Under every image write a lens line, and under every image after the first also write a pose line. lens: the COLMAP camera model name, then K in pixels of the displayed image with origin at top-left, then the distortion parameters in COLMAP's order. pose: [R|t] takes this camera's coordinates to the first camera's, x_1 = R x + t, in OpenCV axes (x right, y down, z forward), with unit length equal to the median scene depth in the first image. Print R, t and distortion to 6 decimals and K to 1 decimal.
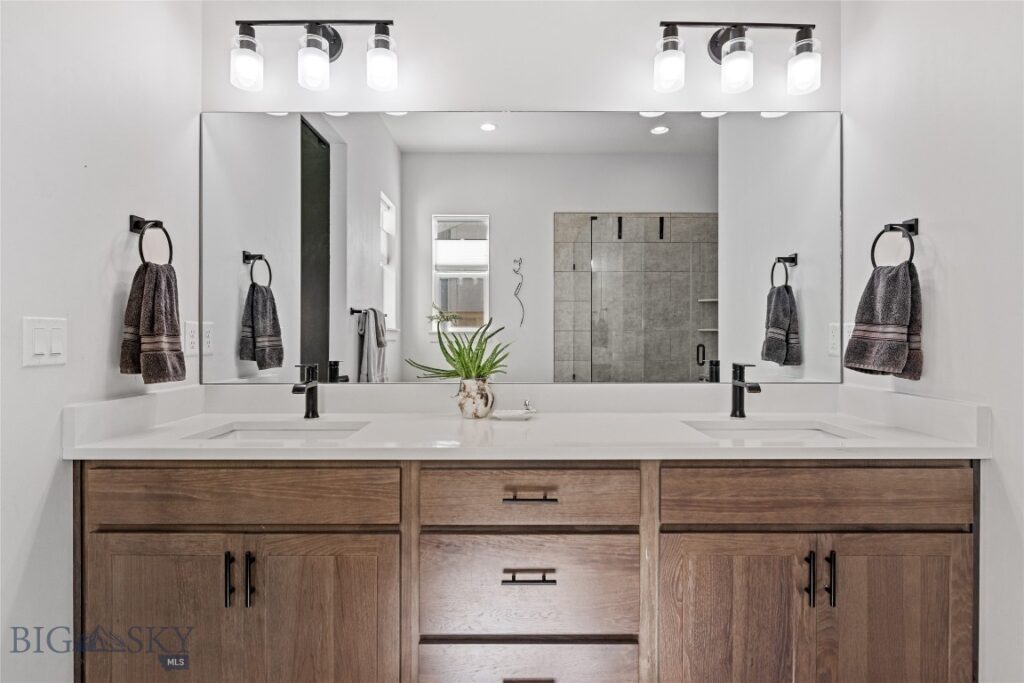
lens RADIAL K [[499.8, 0, 513.7], [0, 499.8, 333.7], [0, 0, 1]] dist [-0.009284, -0.000637]
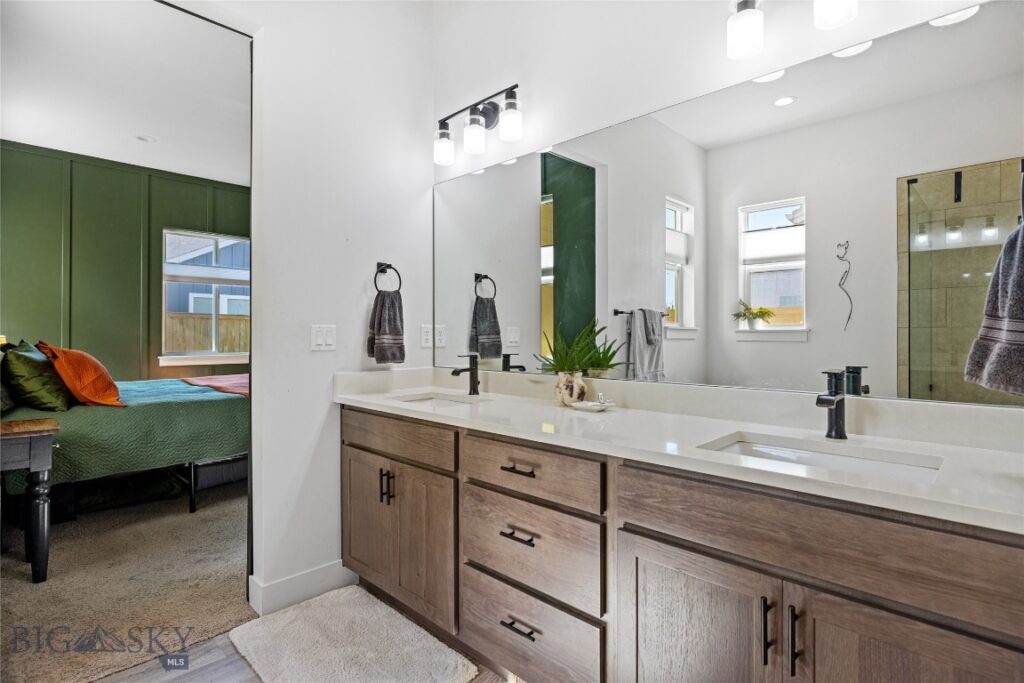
lens RADIAL K [[508.2, 0, 538.8], [0, 508.2, 328.5], [0, 0, 1]] dist [-0.013125, 0.000545]
pose [[0.735455, -0.007306, -0.677534, 0.814444], [0.003350, 0.999969, -0.007147, -0.002466], [0.677565, 0.002986, 0.735457, 0.117150]]
